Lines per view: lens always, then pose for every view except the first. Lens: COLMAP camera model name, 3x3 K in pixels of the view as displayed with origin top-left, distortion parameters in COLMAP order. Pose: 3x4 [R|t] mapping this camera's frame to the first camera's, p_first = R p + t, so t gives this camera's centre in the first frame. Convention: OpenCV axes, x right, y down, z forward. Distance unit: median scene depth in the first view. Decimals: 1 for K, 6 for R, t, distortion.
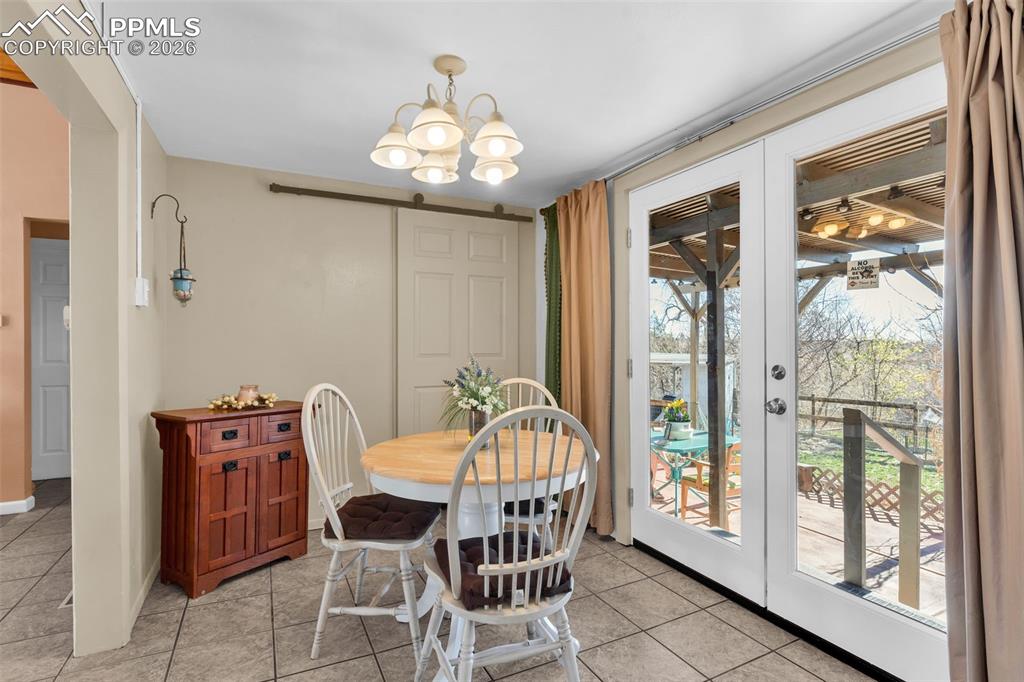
lens RADIAL K [[511.0, 0, 507.1], [0, 511.0, 345.3], [0, 0, 1]] dist [0.001991, -0.001481]
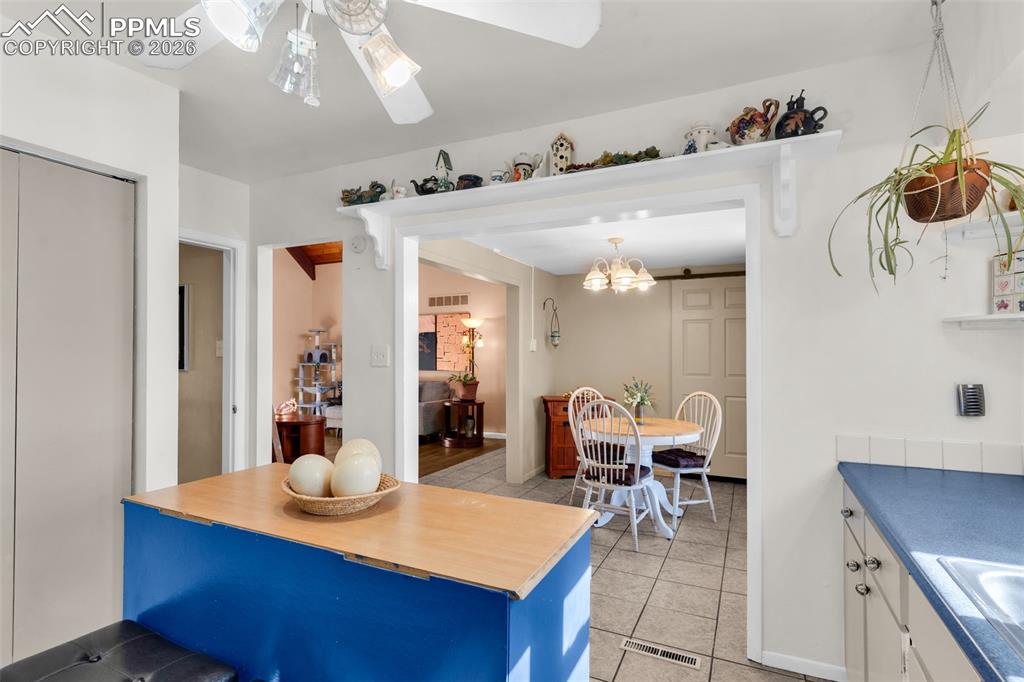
lens RADIAL K [[511.0, 0, 507.1], [0, 511.0, 342.9], [0, 0, 1]] dist [0.001991, -0.001481]
pose [[0.616922, -0.006697, -0.786996, 1.240379], [-0.005059, 0.999909, -0.012475, -0.095561], [0.787008, 0.011678, 0.616832, -0.656020]]
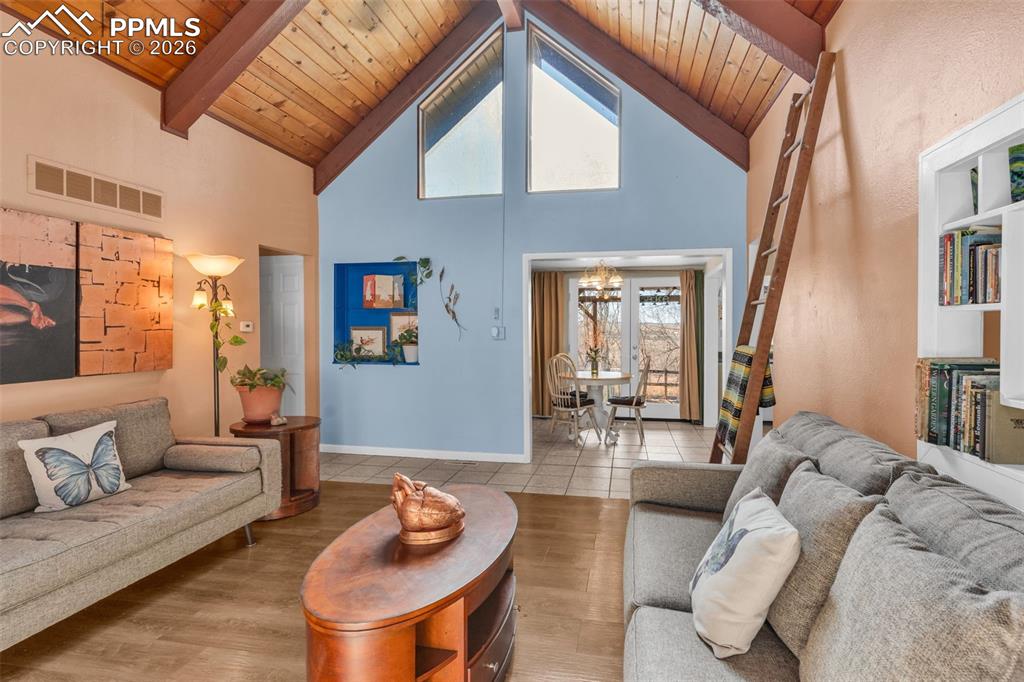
lens RADIAL K [[511.0, 0, 520.9], [0, 511.0, 337.4], [0, 0, 1]] dist [0.001991, -0.001481]
pose [[0.607661, -0.008574, 0.794150, -2.685226], [-0.002278, 0.999919, 0.012538, -0.057401], [-0.794193, -0.009427, 0.607592, -0.499209]]
